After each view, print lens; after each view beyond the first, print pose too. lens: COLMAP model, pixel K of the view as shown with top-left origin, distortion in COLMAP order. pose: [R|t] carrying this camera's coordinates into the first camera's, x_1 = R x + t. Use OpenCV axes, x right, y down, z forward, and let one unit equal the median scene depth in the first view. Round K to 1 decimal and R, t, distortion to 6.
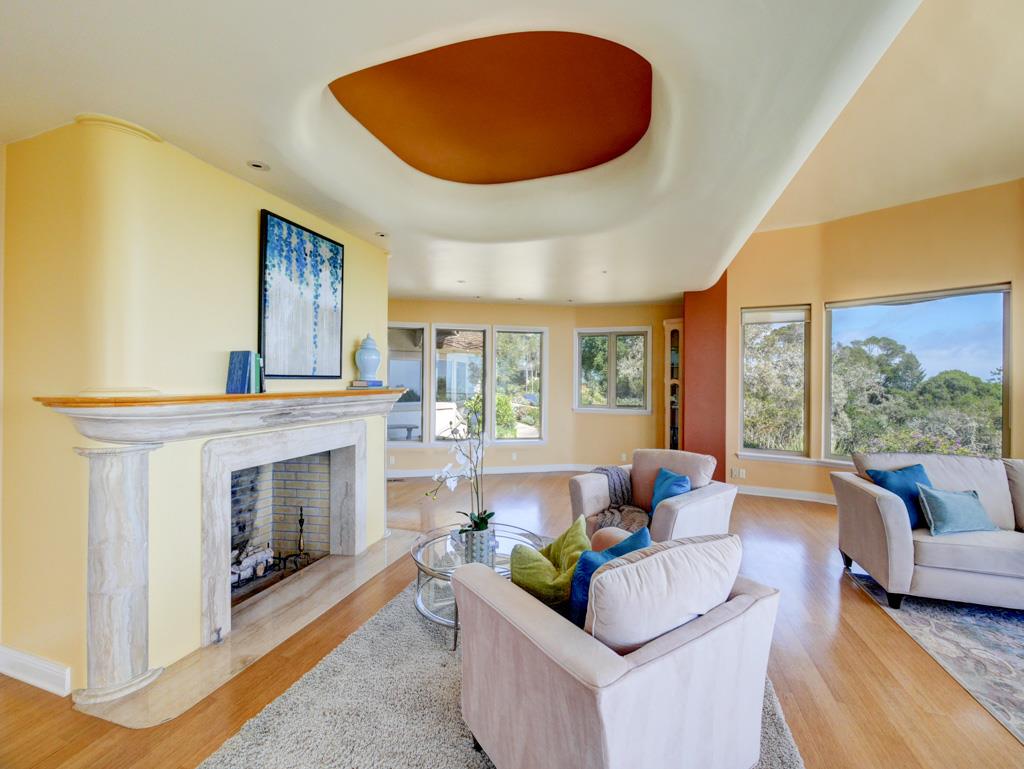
lens RADIAL K [[421.9, 0, 505.3], [0, 421.9, 378.7], [0, 0, 1]] dist [-0.001774, -0.000309]
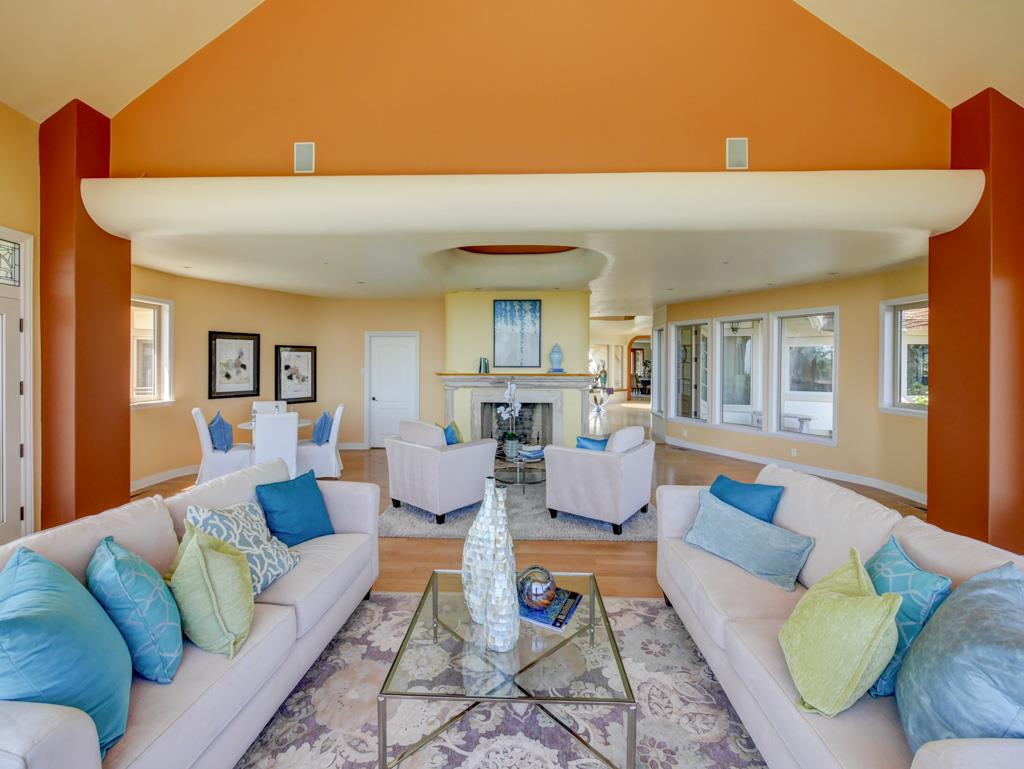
lens RADIAL K [[435.2, 0, 509.5], [0, 435.2, 362.4], [0, 0, 1]] dist [-0.000112, -0.000028]
pose [[0.288081, -0.003781, -0.957598, 1.655743], [0.000734, 0.999993, -0.003727, -0.018557], [0.957606, 0.000371, 0.288082, 0.302210]]
